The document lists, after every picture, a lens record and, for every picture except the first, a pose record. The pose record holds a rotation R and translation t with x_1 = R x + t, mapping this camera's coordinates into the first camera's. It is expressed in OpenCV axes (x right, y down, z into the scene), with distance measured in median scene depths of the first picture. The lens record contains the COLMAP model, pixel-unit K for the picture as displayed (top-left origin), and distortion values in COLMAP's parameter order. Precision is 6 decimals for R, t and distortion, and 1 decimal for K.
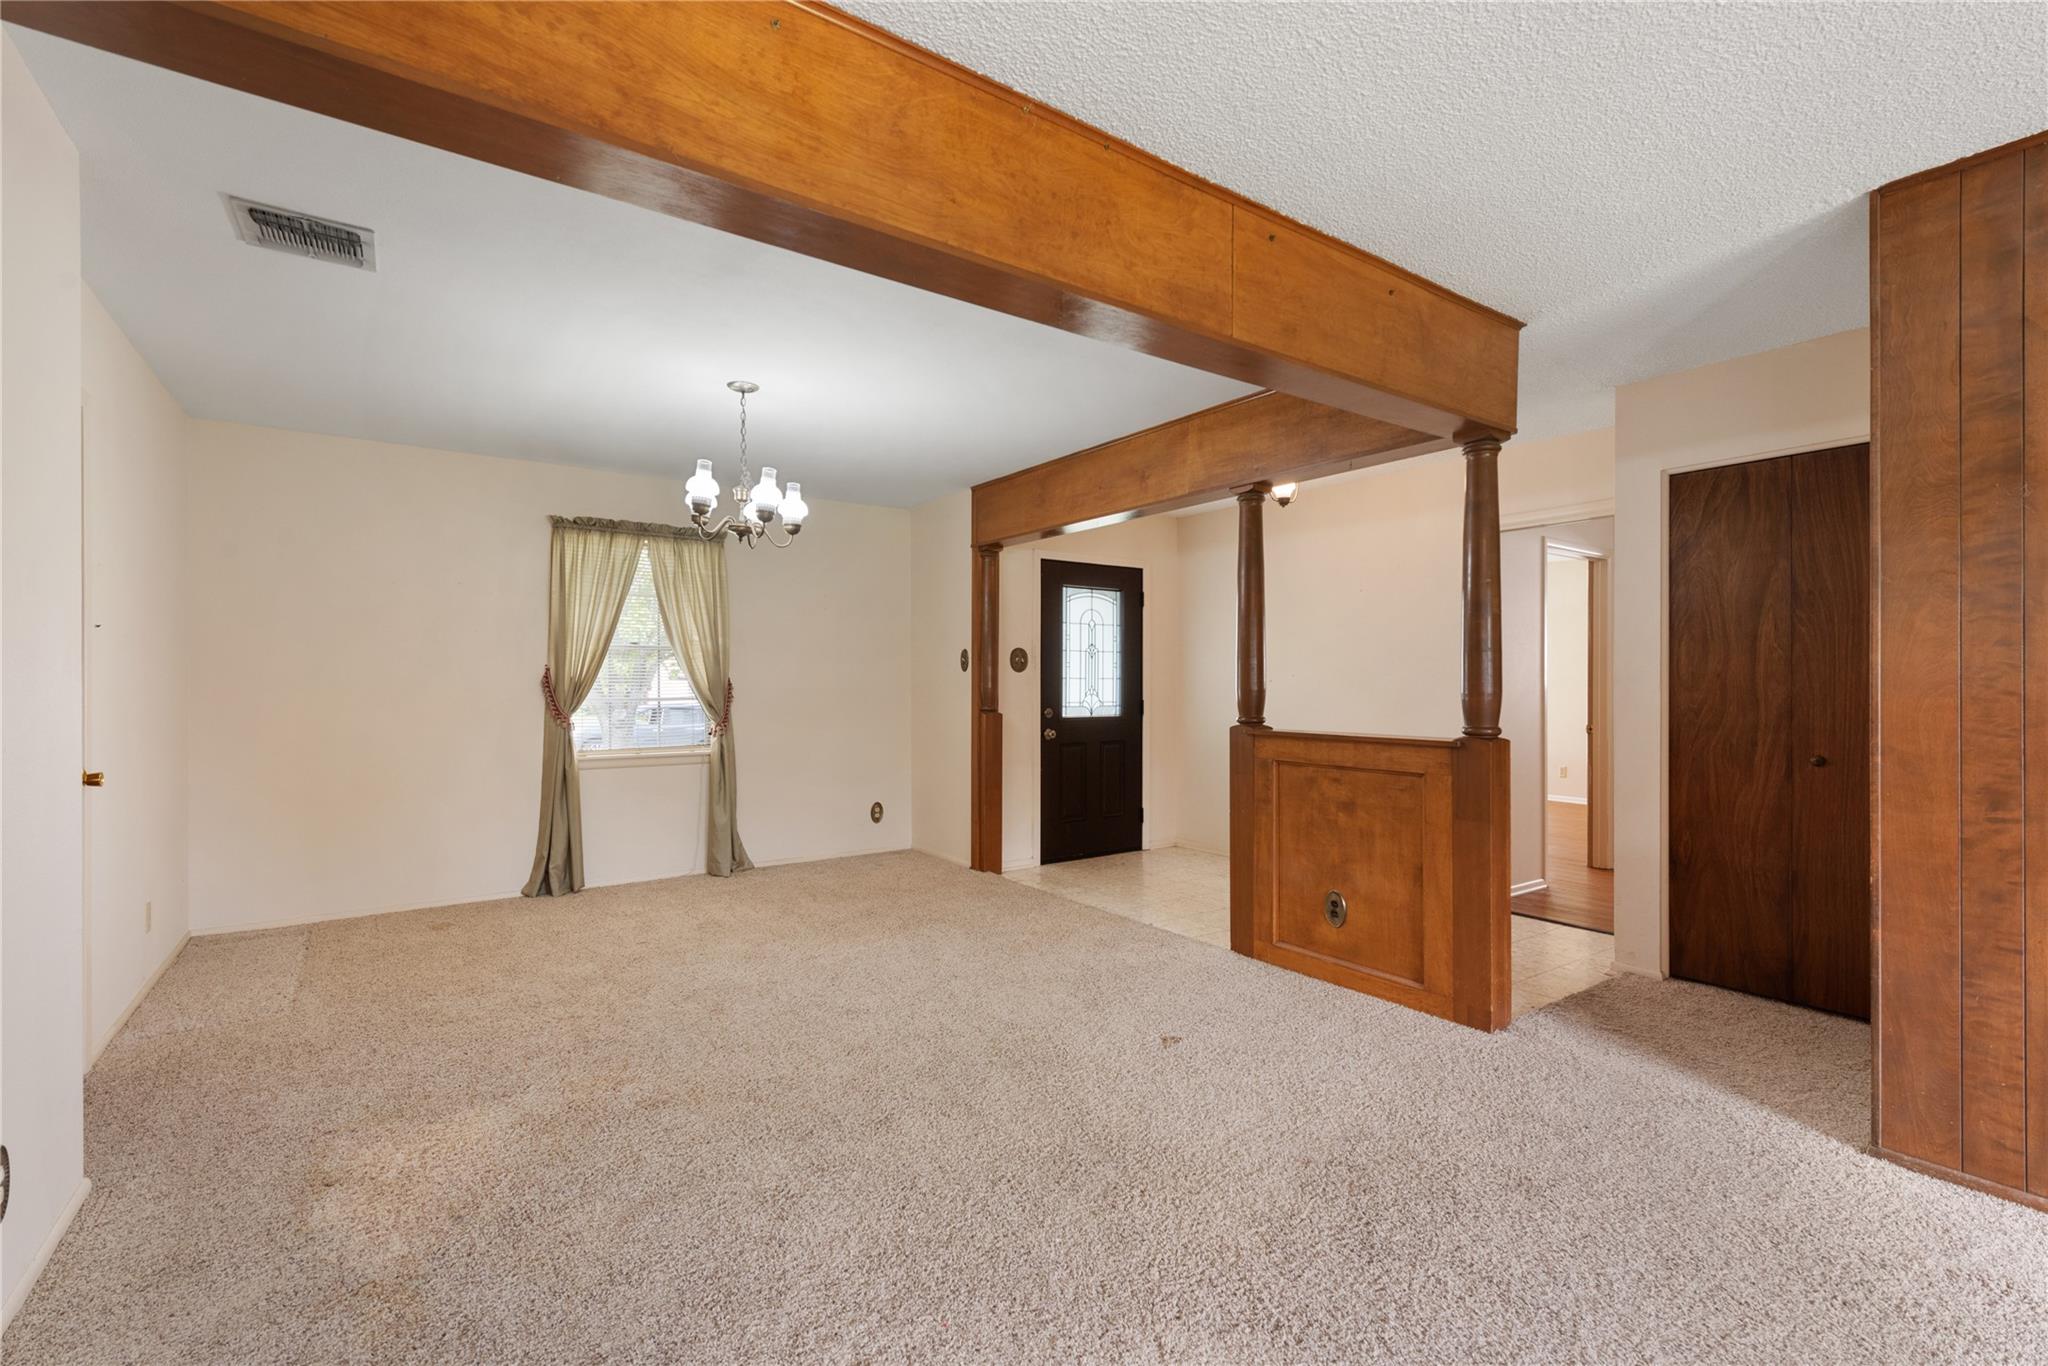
lens RADIAL K [[892.2, 0, 1031.5], [0, 892.2, 680.0], [0, 0, 1]] dist [0.002437, 0.000029]
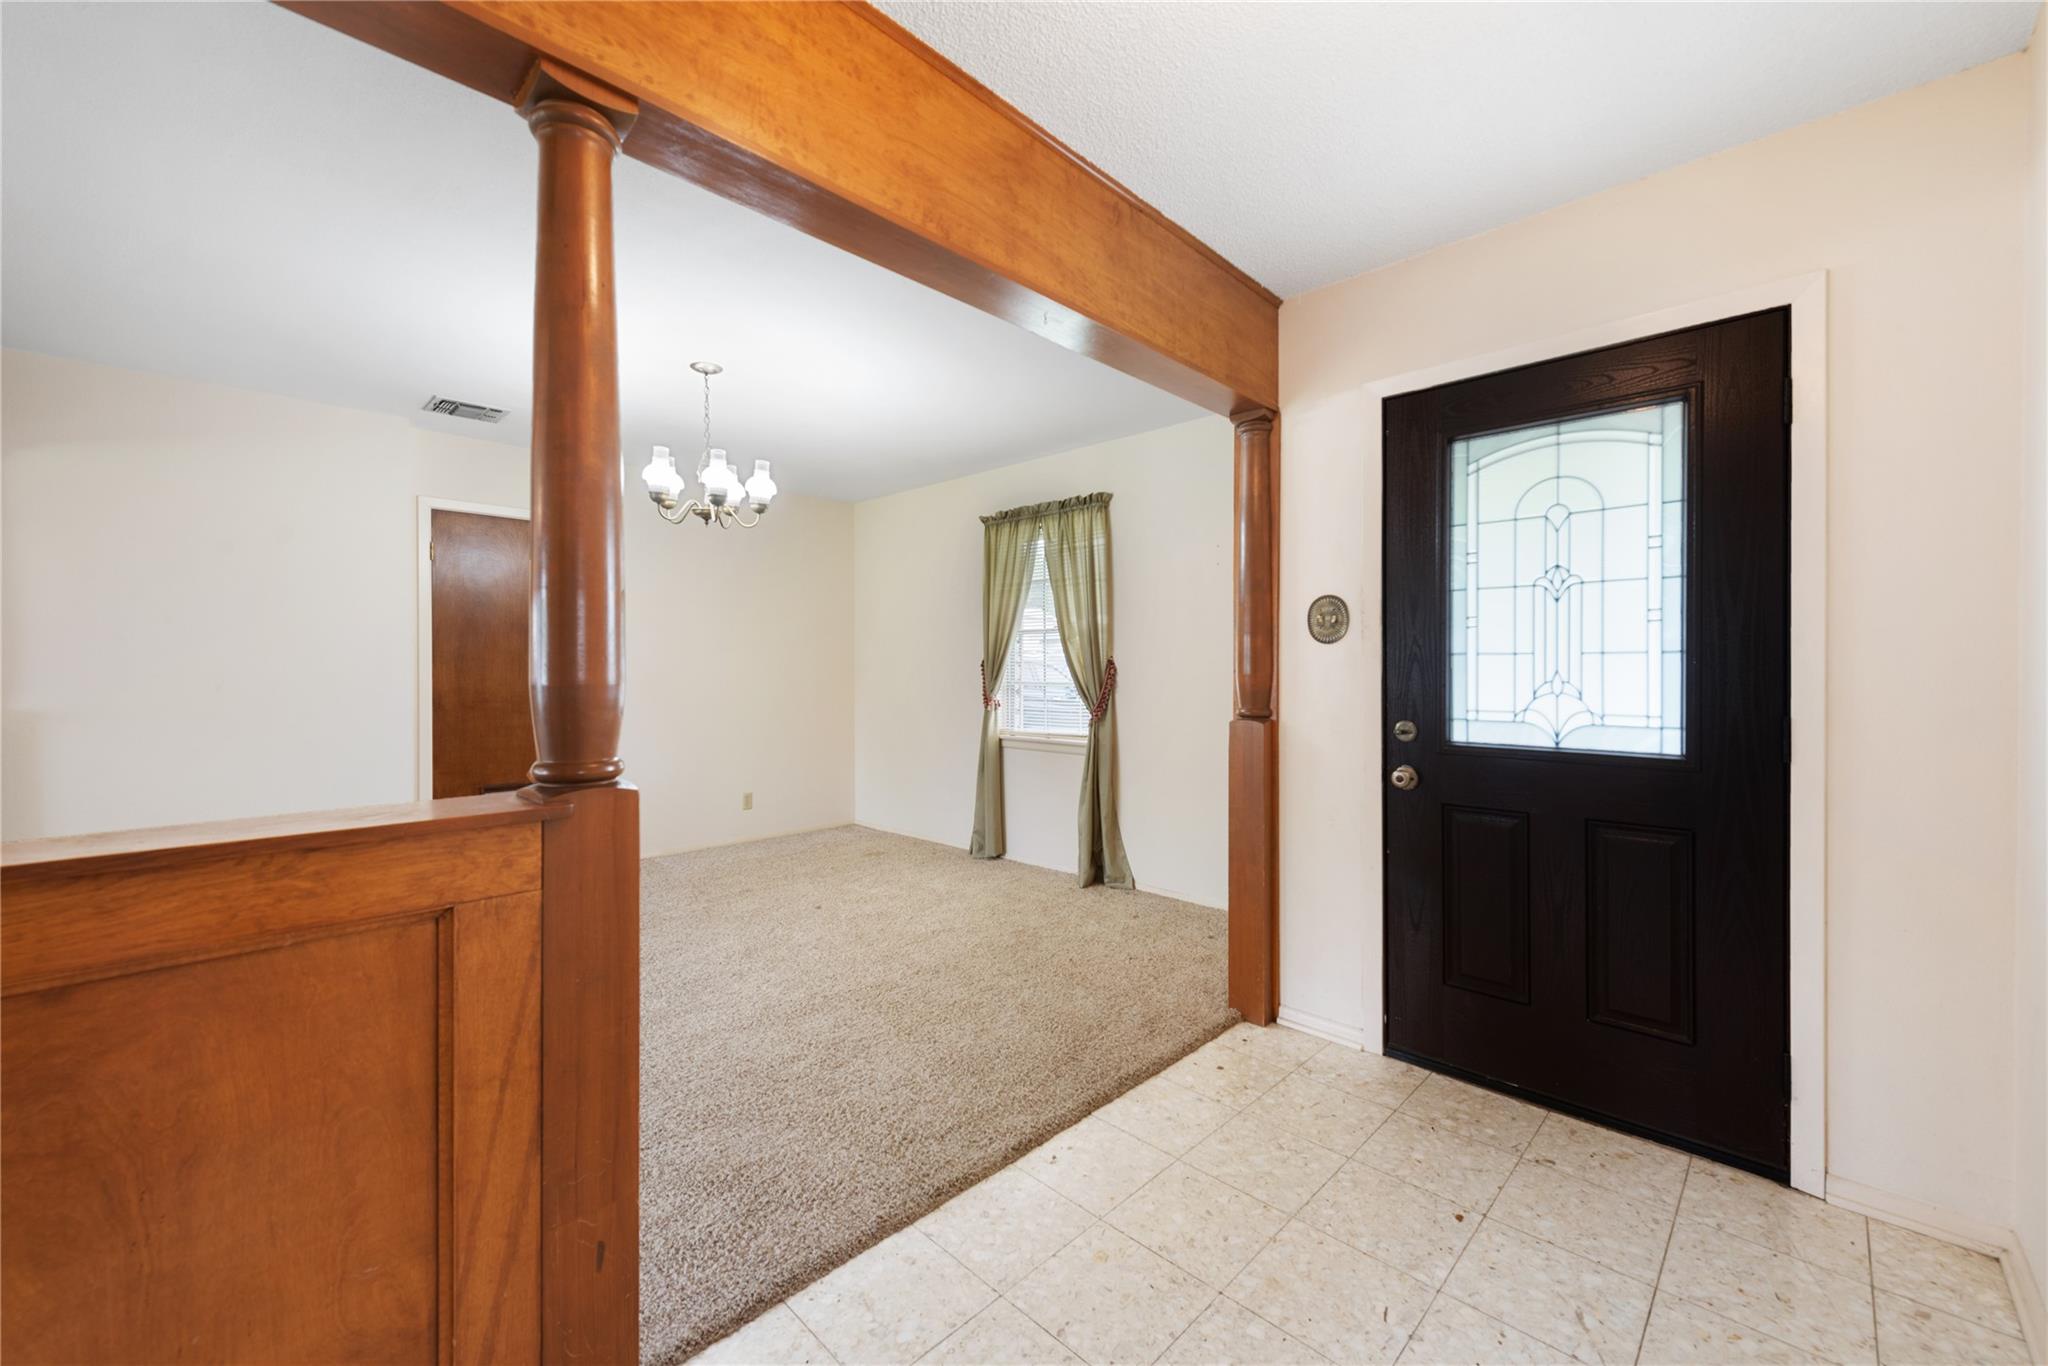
lens RADIAL K [[807.5, 0, 1024.6], [0, 807.5, 672.0], [0, 0, 1]] dist [0.006745, -0.001858]
pose [[0.170919, 0.001718, -0.985284, 0.469903], [0.004054, 0.999989, 0.002447, 0.006100], [0.985277, -0.004413, 0.170910, 0.875064]]
